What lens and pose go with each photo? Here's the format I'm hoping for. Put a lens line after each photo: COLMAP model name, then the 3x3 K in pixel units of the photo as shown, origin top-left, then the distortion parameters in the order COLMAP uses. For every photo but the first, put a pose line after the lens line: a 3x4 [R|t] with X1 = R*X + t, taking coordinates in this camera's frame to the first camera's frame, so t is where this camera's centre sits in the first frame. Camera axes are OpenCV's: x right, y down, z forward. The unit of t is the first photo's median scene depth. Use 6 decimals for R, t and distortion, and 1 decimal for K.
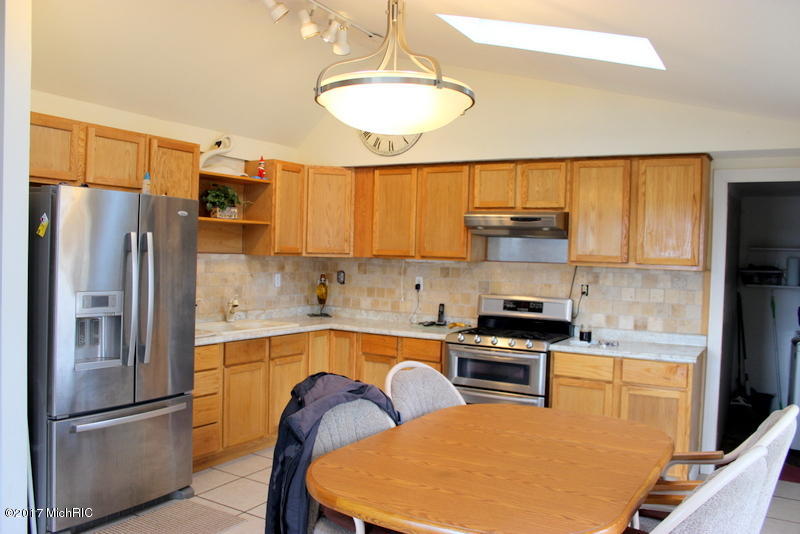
lens RADIAL K [[659.8, 0, 387.3], [0, 659.8, 269.8], [0, 0, 1]] dist [-0.180825, 0.141256]
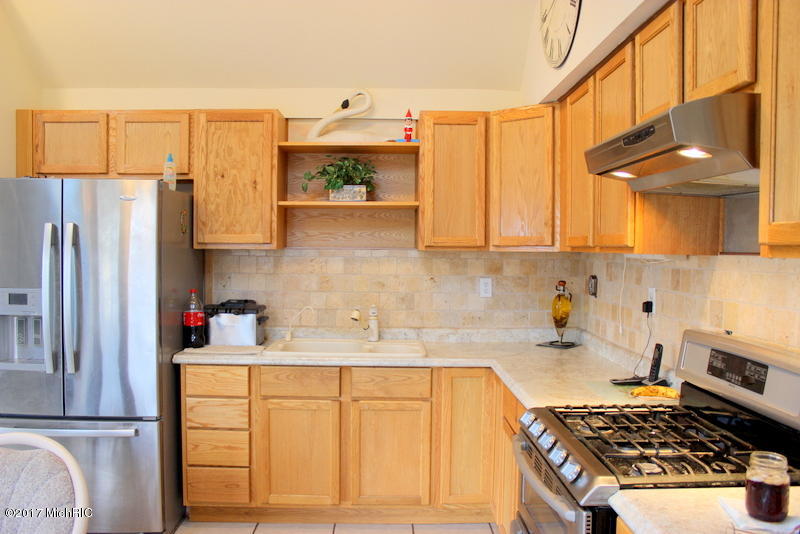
lens RADIAL K [[659.8, 0, 387.3], [0, 659.8, 269.8], [0, 0, 1]] dist [-0.180825, 0.141256]
pose [[0.537972, 0.004008, -0.842953, 0.383211], [-0.013326, 0.999904, -0.003751, 0.001673], [0.842857, 0.013251, 0.537974, 0.593837]]
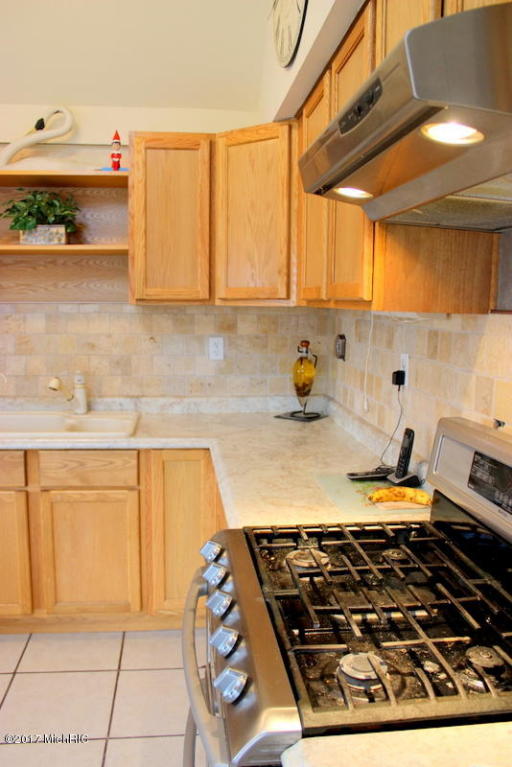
lens RADIAL K [[632.5, 0, 237.5], [0, 632.5, 381.6], [0, 0, 1]] dist [-0.180825, 0.141256]
pose [[0.618603, 0.077767, -0.781845, 0.303815], [-0.012964, 0.995964, 0.088808, -0.004912], [0.785596, -0.044802, 0.617115, 0.729481]]
